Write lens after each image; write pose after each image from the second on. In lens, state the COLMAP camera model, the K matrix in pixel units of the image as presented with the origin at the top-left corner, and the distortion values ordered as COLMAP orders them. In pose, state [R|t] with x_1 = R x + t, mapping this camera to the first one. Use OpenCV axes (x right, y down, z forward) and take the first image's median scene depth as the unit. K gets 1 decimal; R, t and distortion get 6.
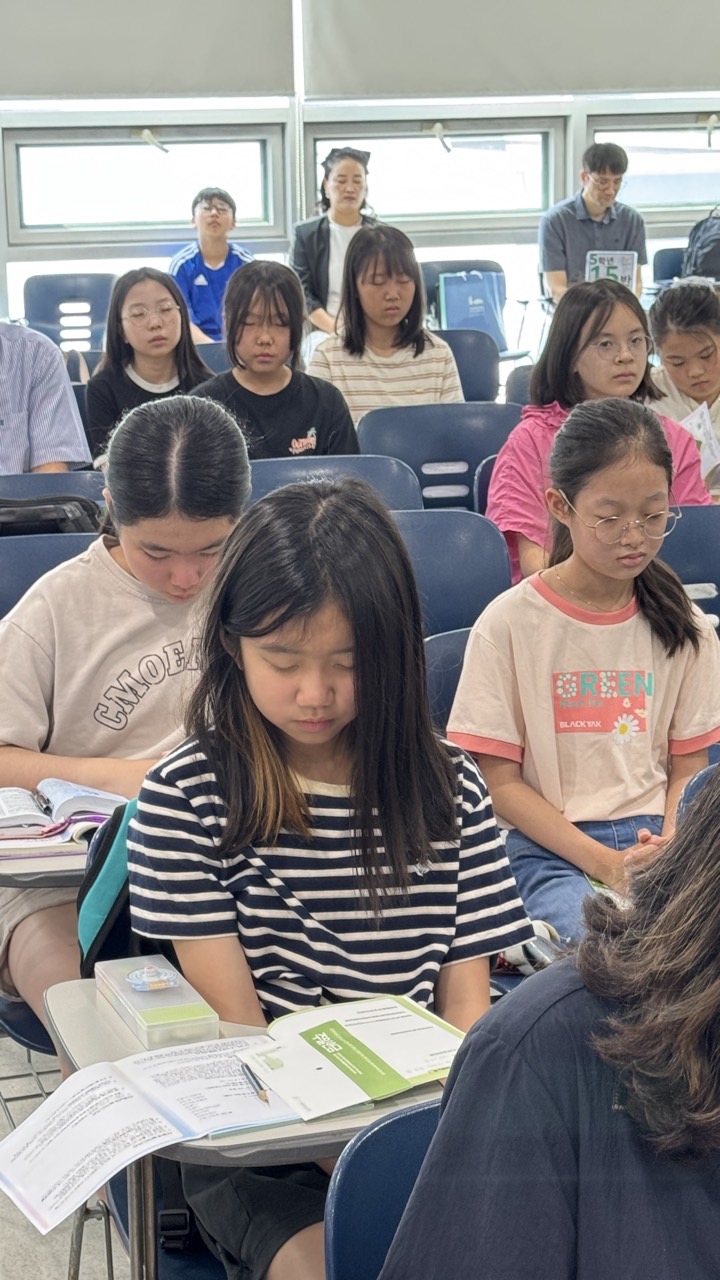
lens RADIAL K [[2376.1, 0, 360.0], [0, 2376.1, 640.0], [0, 0, 1]] dist [0.136624, 0.164317]
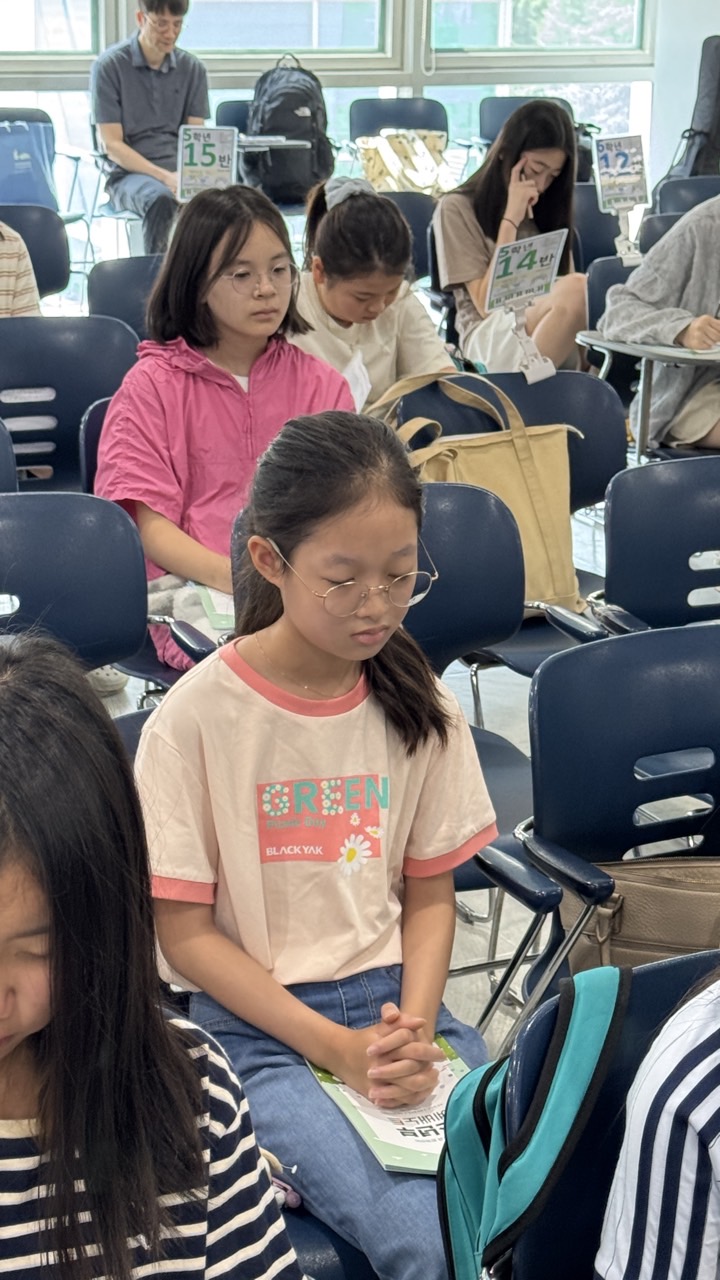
lens RADIAL K [[2376.1, 0, 360.0], [0, 2376.1, 640.0], [0, 0, 1]] dist [0.136624, 0.164317]
pose [[0.979406, -0.021046, 0.200799, -0.033551], [0.006458, 0.997309, 0.073032, -0.082861], [-0.201795, -0.070231, 0.976906, 0.281520]]
